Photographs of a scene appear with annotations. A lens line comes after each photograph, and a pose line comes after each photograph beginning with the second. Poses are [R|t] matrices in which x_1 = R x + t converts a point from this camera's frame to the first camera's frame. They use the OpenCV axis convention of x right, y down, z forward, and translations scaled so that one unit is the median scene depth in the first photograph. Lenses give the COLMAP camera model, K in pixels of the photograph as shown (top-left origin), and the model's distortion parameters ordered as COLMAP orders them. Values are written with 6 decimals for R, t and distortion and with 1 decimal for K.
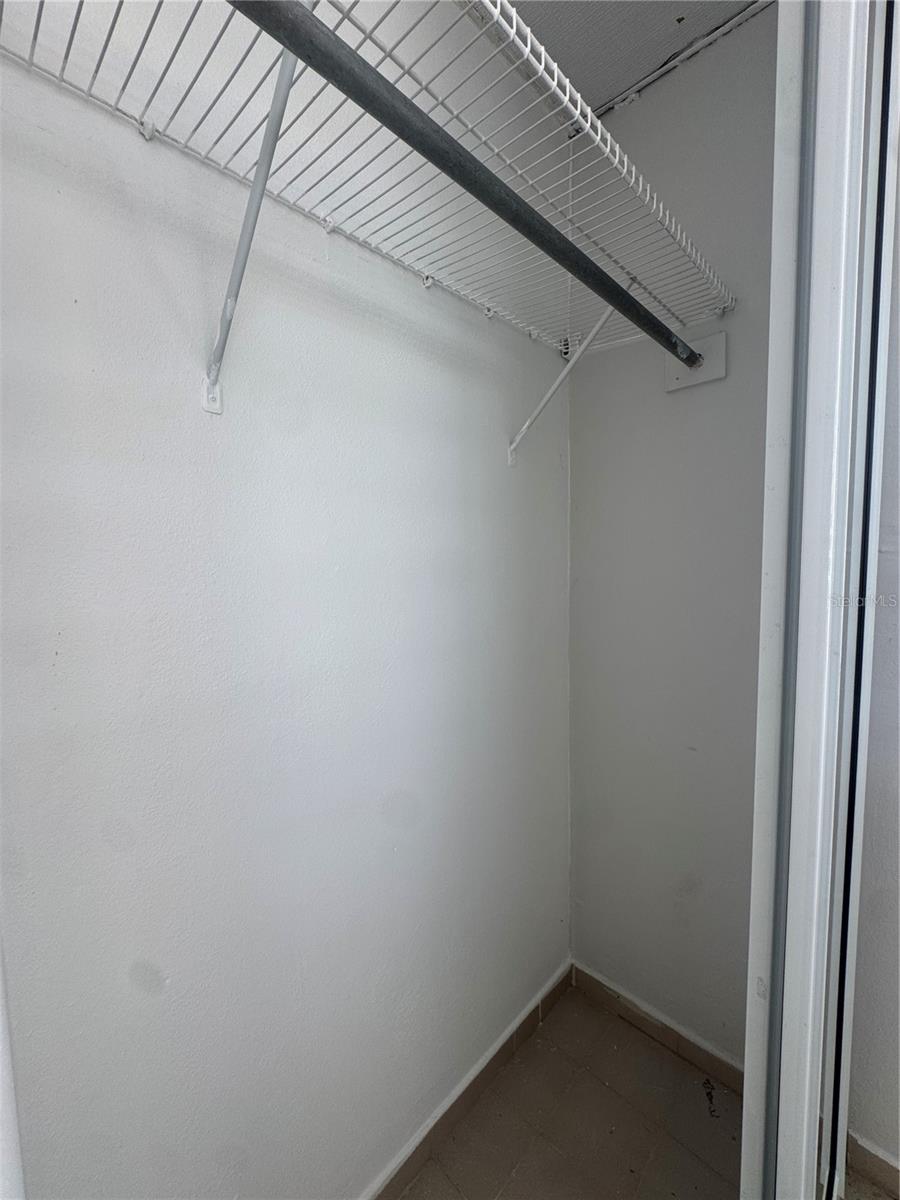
lens RADIAL K [[480.8, 0, 450.0], [0, 480.8, 600.0], [0, 0, 1]] dist [-0.001157, 0.000122]
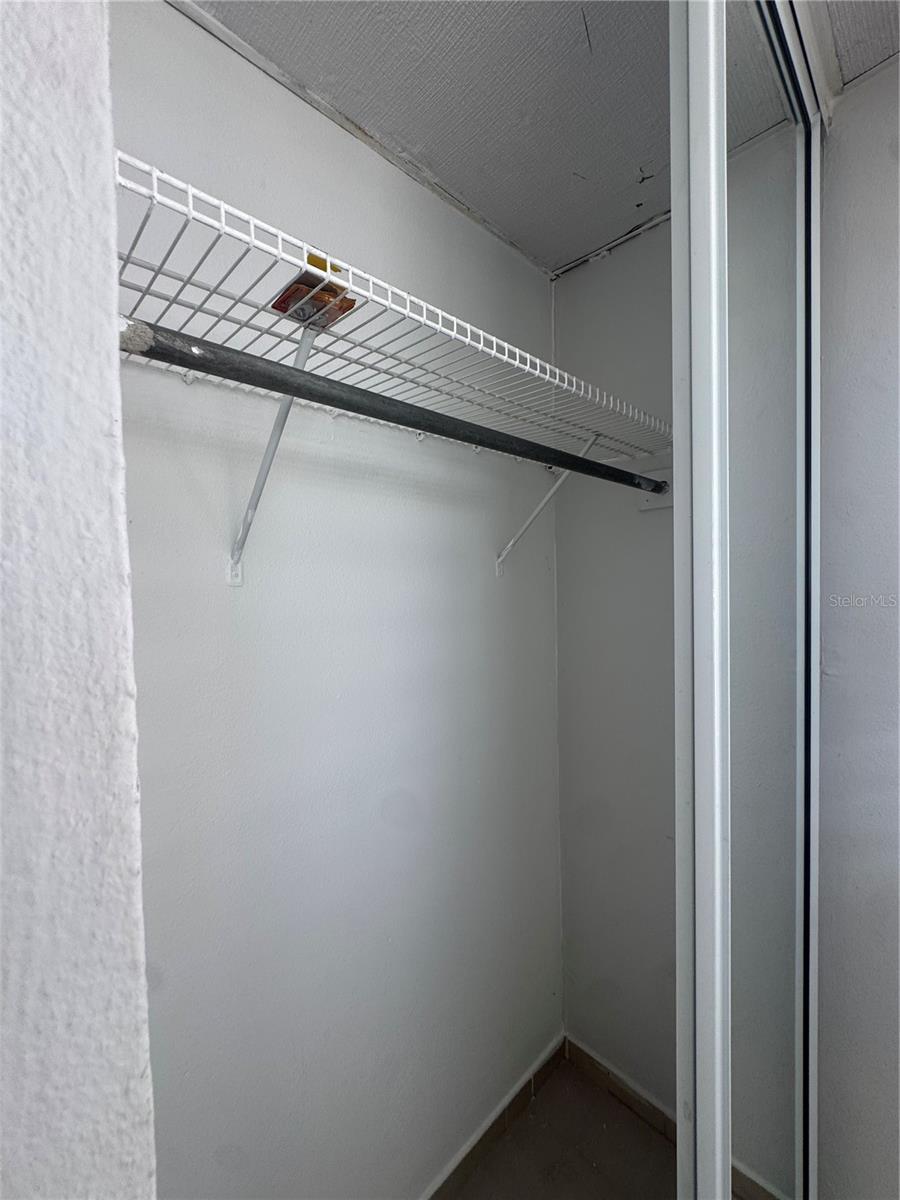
lens RADIAL K [[480.8, 0, 450.0], [0, 480.8, 600.0], [0, 0, 1]] dist [-0.001157, 0.000122]
pose [[0.999458, -0.001676, -0.032877, 0.051166], [0.000207, 0.999003, -0.044649, -0.176350], [0.032919, 0.044618, 0.998462, -0.111356]]
